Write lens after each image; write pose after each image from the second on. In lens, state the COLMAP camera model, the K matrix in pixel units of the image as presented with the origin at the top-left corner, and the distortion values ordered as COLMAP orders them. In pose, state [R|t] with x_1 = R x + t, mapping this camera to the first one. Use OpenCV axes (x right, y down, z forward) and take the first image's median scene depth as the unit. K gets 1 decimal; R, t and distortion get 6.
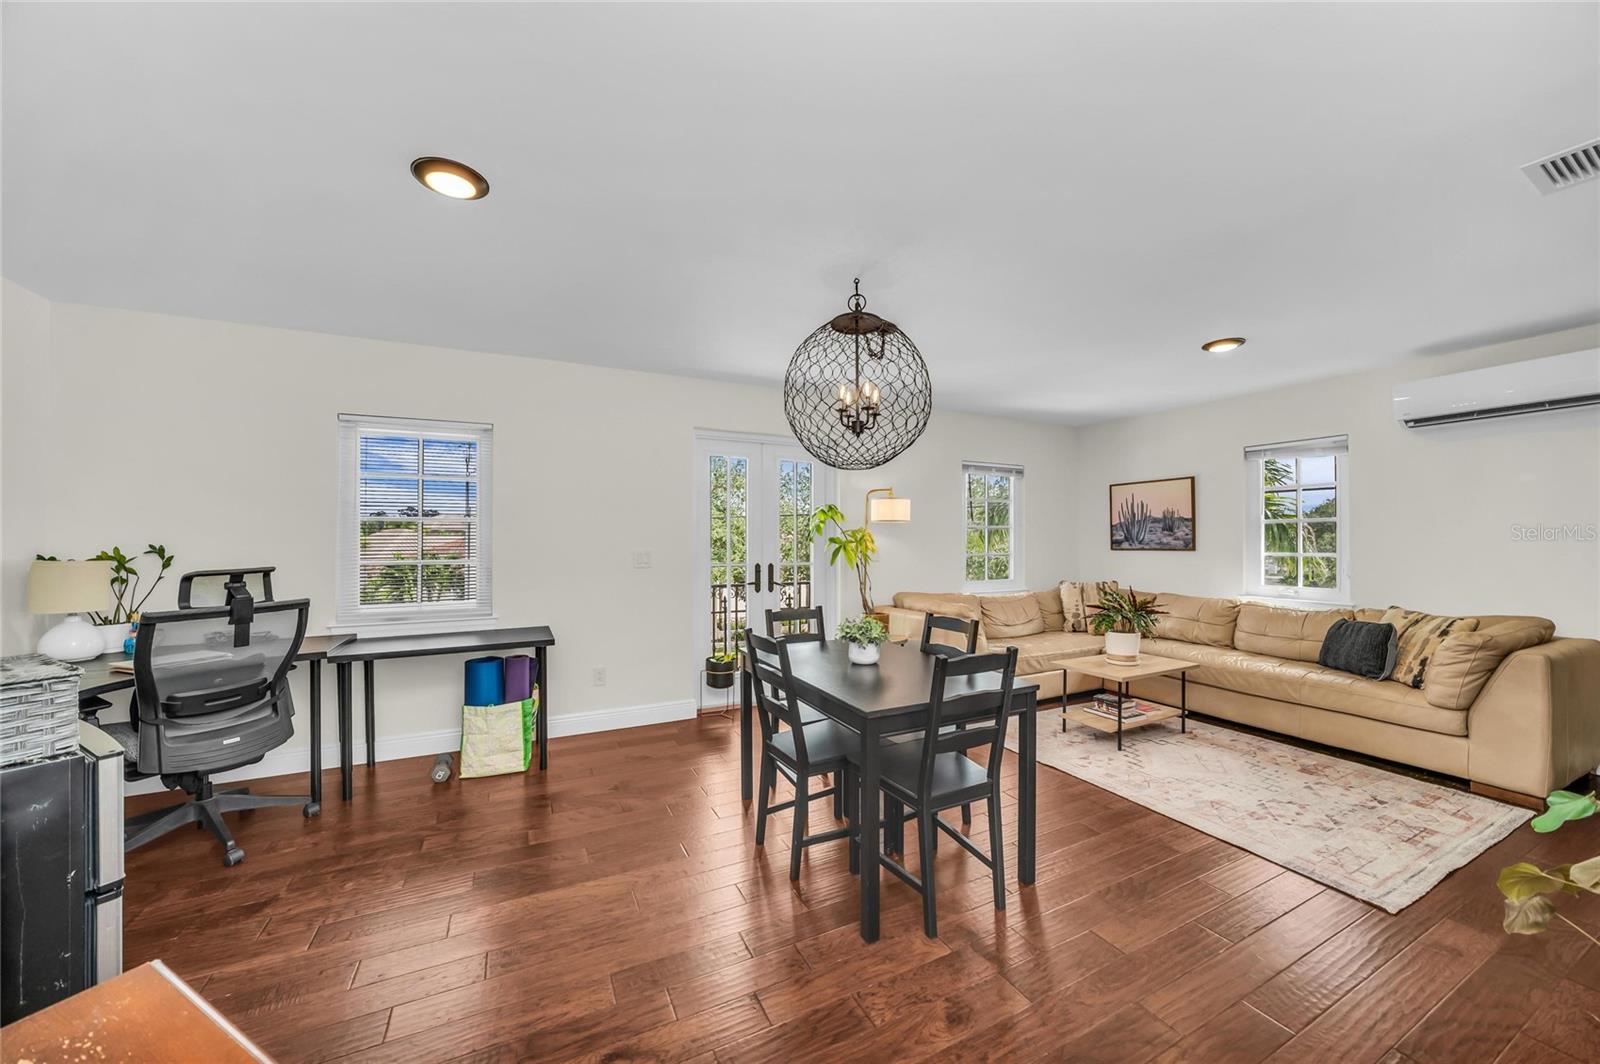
lens RADIAL K [[576.5, 0, 796.7], [0, 576.5, 537.8], [0, 0, 1]] dist [-0.010742, 0.000340]
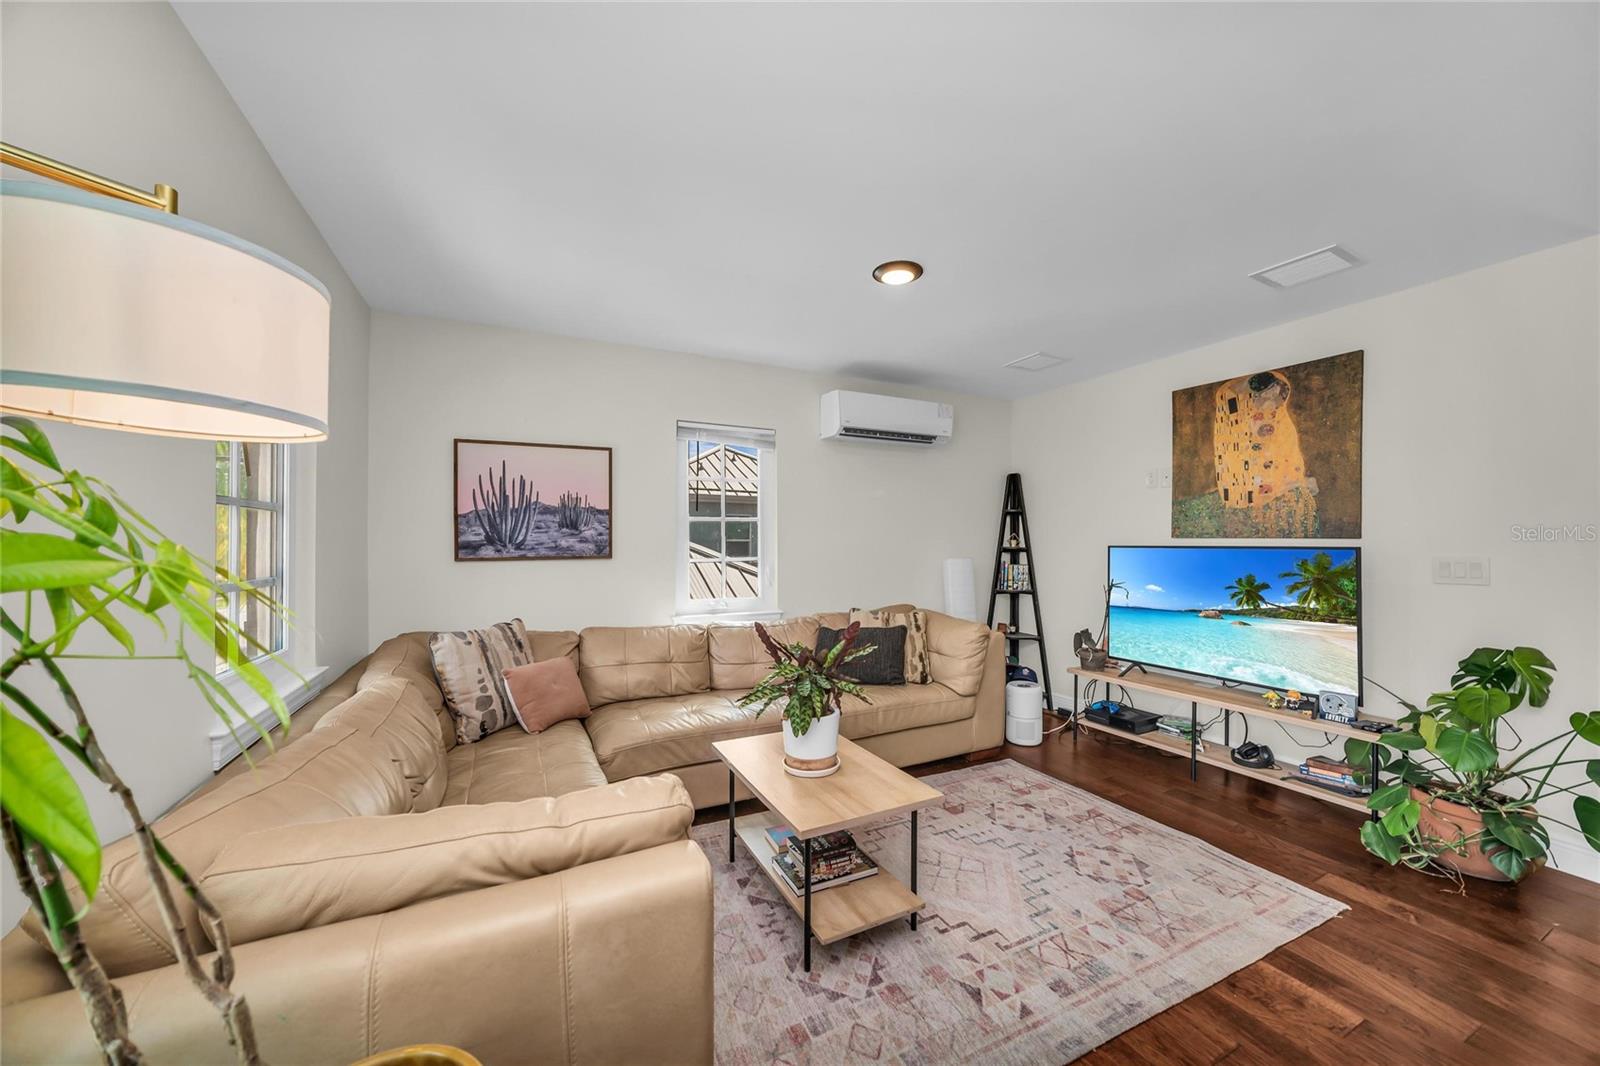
lens RADIAL K [[576.5, 0, 808.1], [0, 576.5, 544.1], [0, 0, 1]] dist [-0.010742, 0.000340]
pose [[-0.010044, 0.008166, 0.999916, 0.017274], [-0.001837, 0.999965, -0.008184, 0.010447], [-0.999948, -0.001919, -0.010029, 0.776716]]
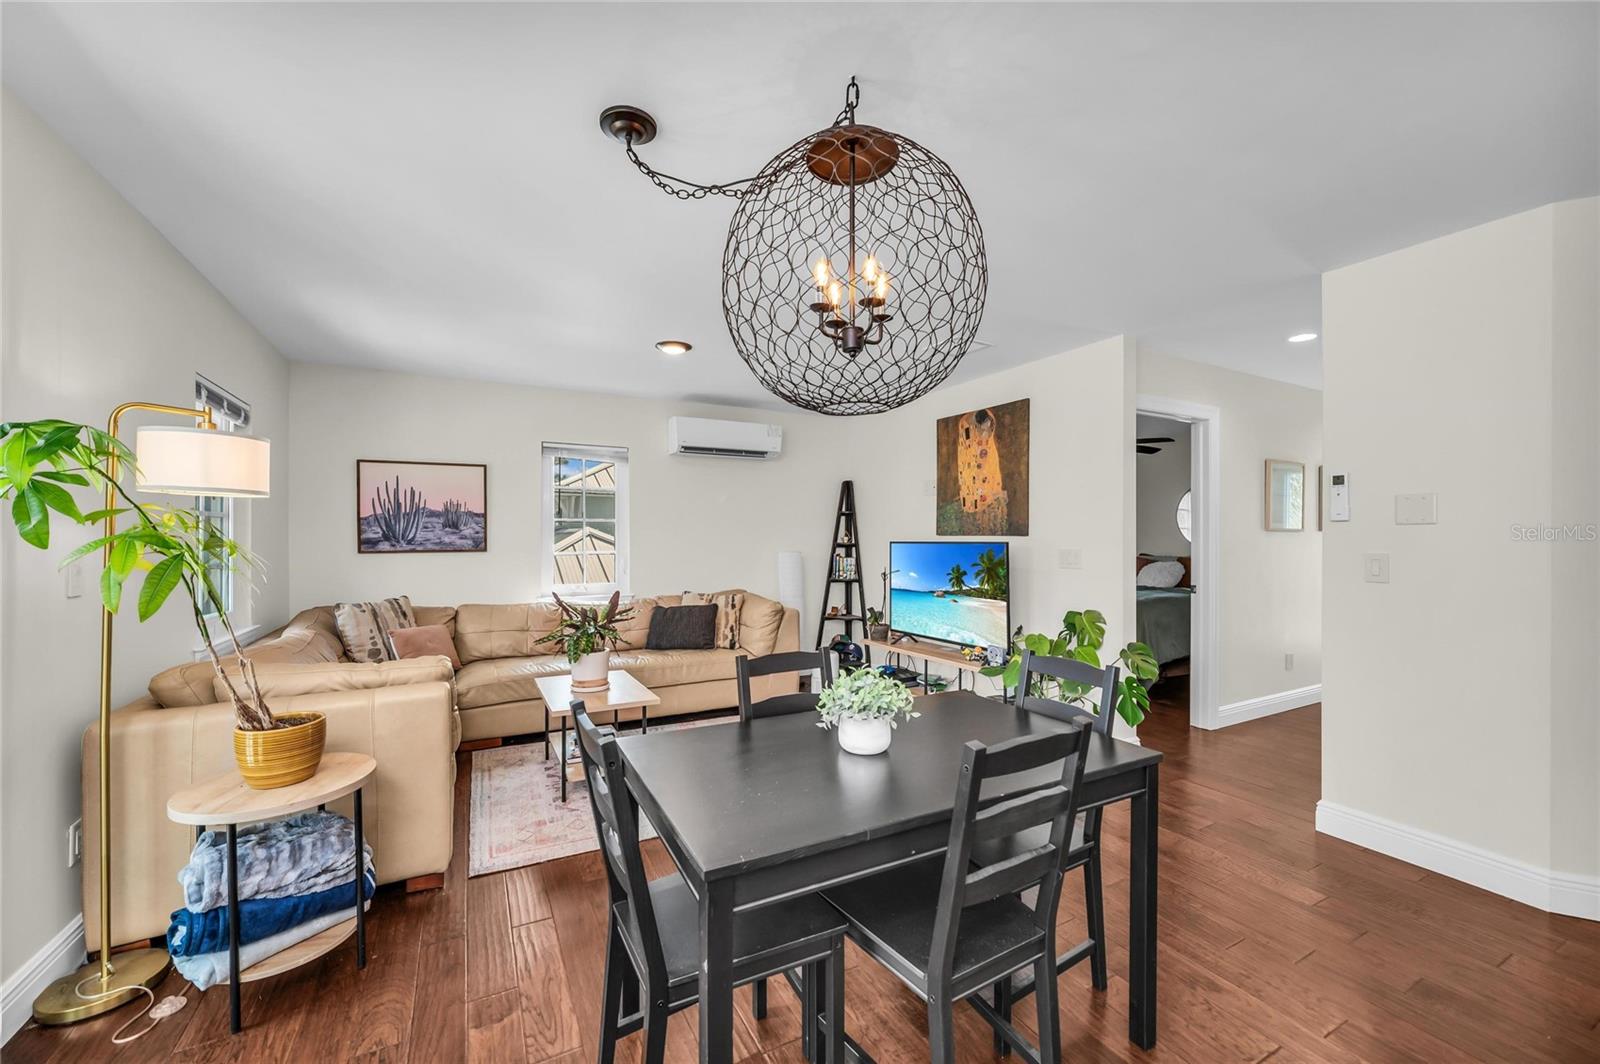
lens RADIAL K [[637.5, 0, 791.9], [0, 637.5, 543.6], [0, 0, 1]] dist [0.024061, 0.000116]
pose [[-0.017017, -0.001808, 0.999854, -0.270753], [-0.002785, 0.999995, 0.001761, 0.007360], [-0.999851, -0.002754, -0.017022, 0.560800]]
